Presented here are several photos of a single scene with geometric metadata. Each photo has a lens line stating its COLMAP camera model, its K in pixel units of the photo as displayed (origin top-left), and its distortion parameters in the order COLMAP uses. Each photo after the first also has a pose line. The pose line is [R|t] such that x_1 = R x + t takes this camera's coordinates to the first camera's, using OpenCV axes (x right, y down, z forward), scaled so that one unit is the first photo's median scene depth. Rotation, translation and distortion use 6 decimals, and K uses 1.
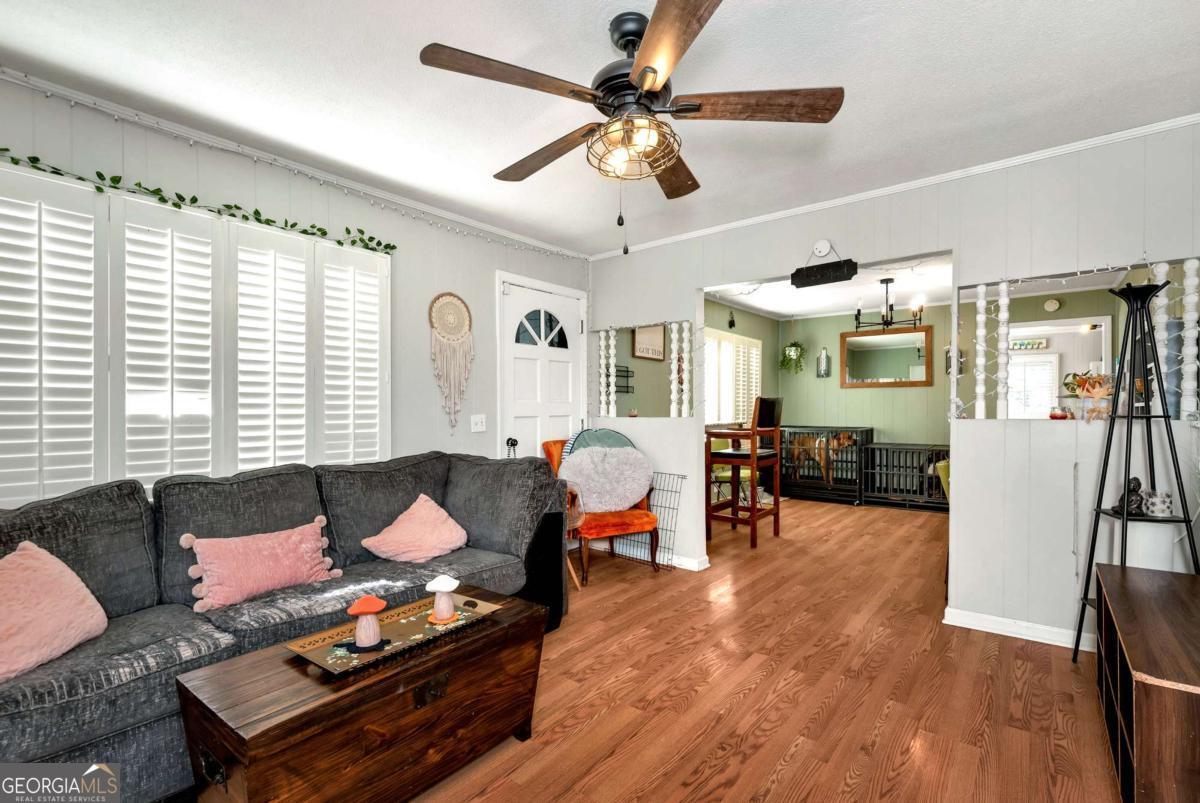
lens RADIAL K [[540.4, 0, 609.3], [0, 540.4, 413.6], [0, 0, 1]] dist [0.000429, 0.000183]
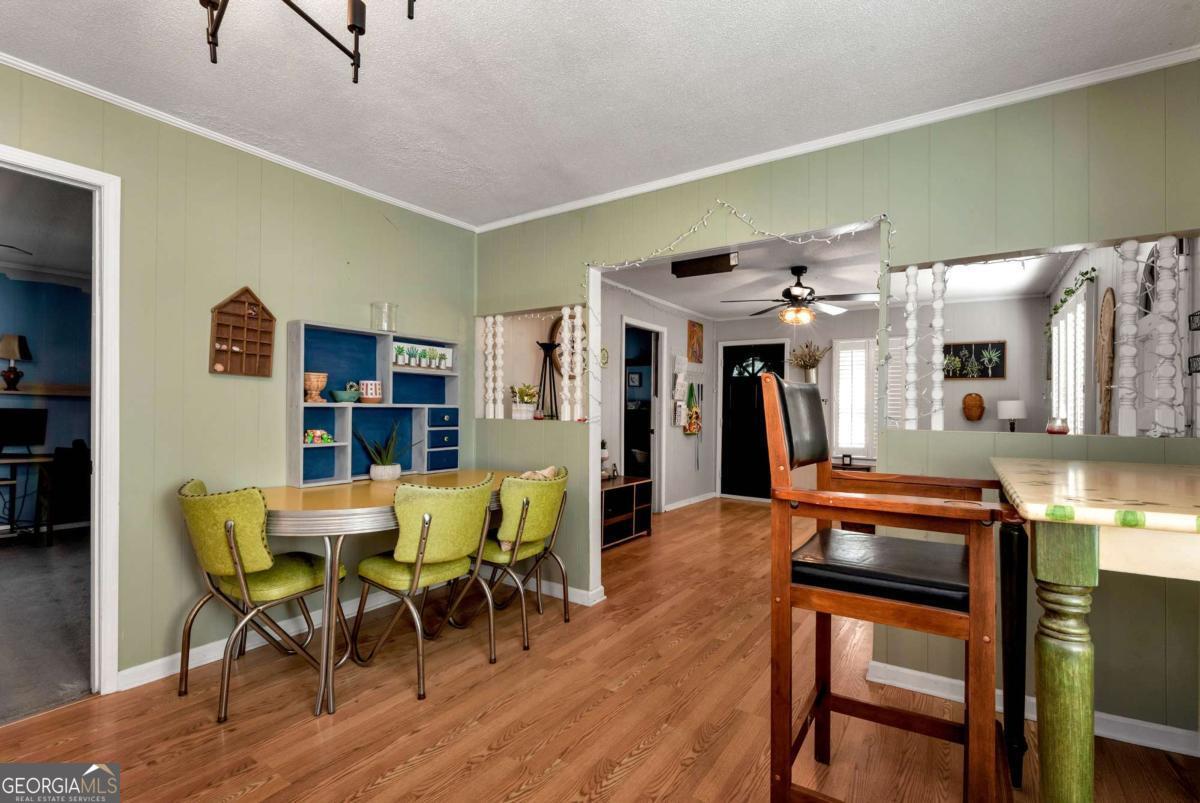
lens RADIAL K [[552.0, 0, 599.3], [0, 552.0, 408.6], [0, 0, 1]] dist [-0.001163, -0.000602]
pose [[-0.997083, -0.009791, -0.075695, 0.659786], [-0.010061, 0.999944, 0.003193, -0.017970], [0.075659, 0.003945, -0.997126, 1.973517]]
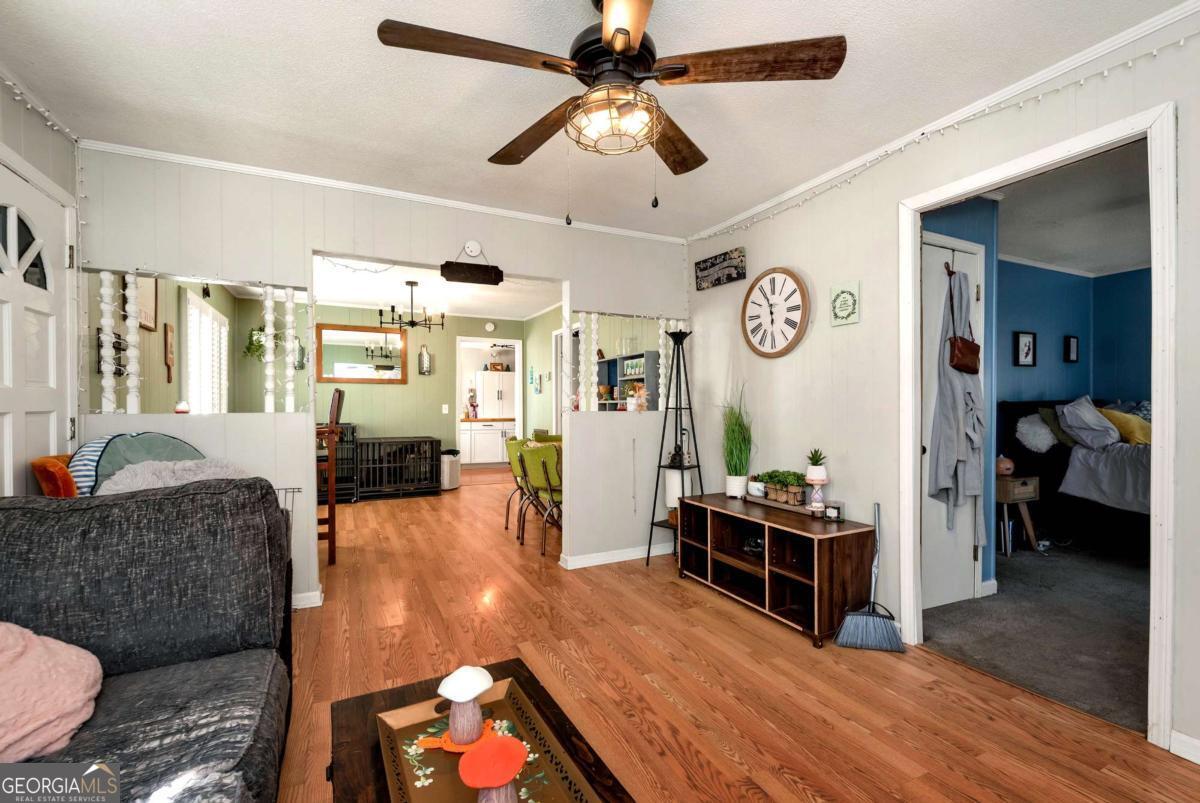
lens RADIAL K [[532.8, 0, 608.1], [0, 532.8, 412.3], [0, 0, 1]] dist [-0.001261, -0.000680]
pose [[0.426600, -0.007084, 0.904412, -0.440488], [0.004933, 0.999973, 0.005506, 0.005365], [-0.904427, 0.002112, 0.426624, 0.338765]]
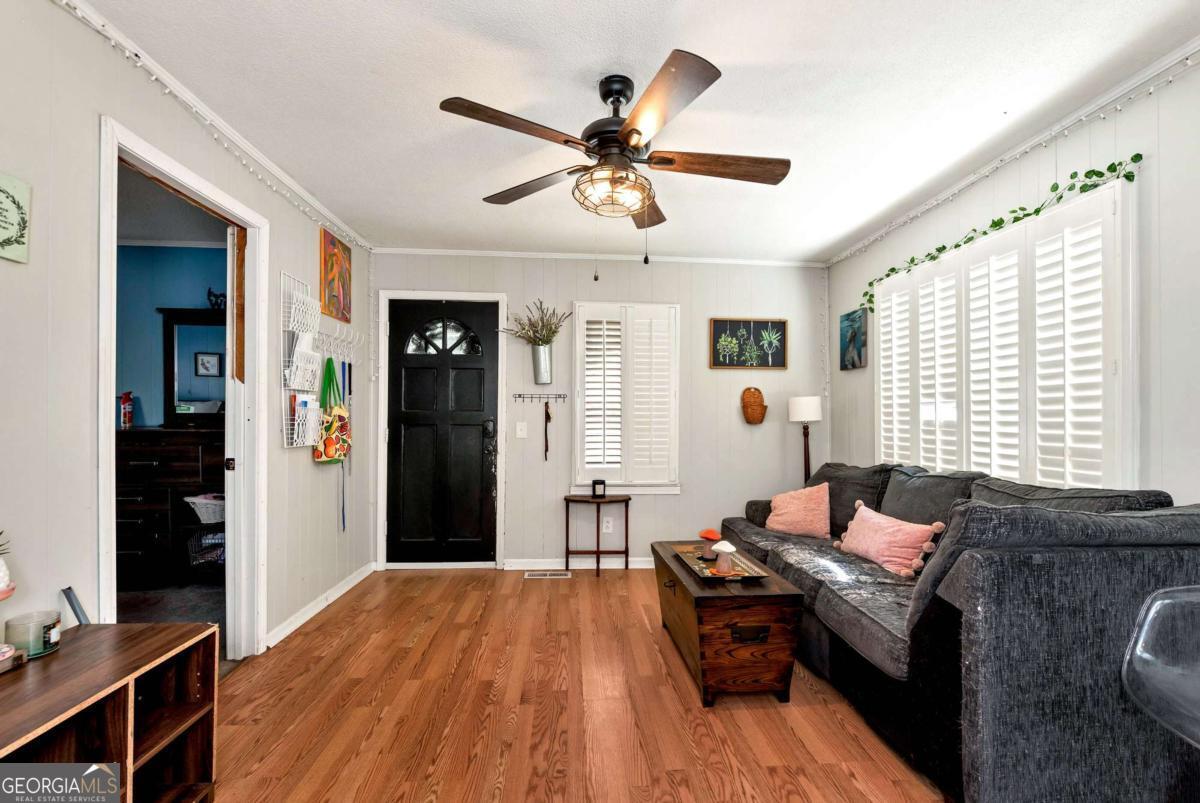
lens RADIAL K [[546.9, 0, 615.5], [0, 546.9, 414.2], [0, 0, 1]] dist [-0.001658, -0.000253]
pose [[-0.728634, -0.002970, -0.684897, 0.462319], [-0.002822, 0.999995, -0.001335, -0.006690], [0.684897, 0.000960, -0.728639, 1.020055]]
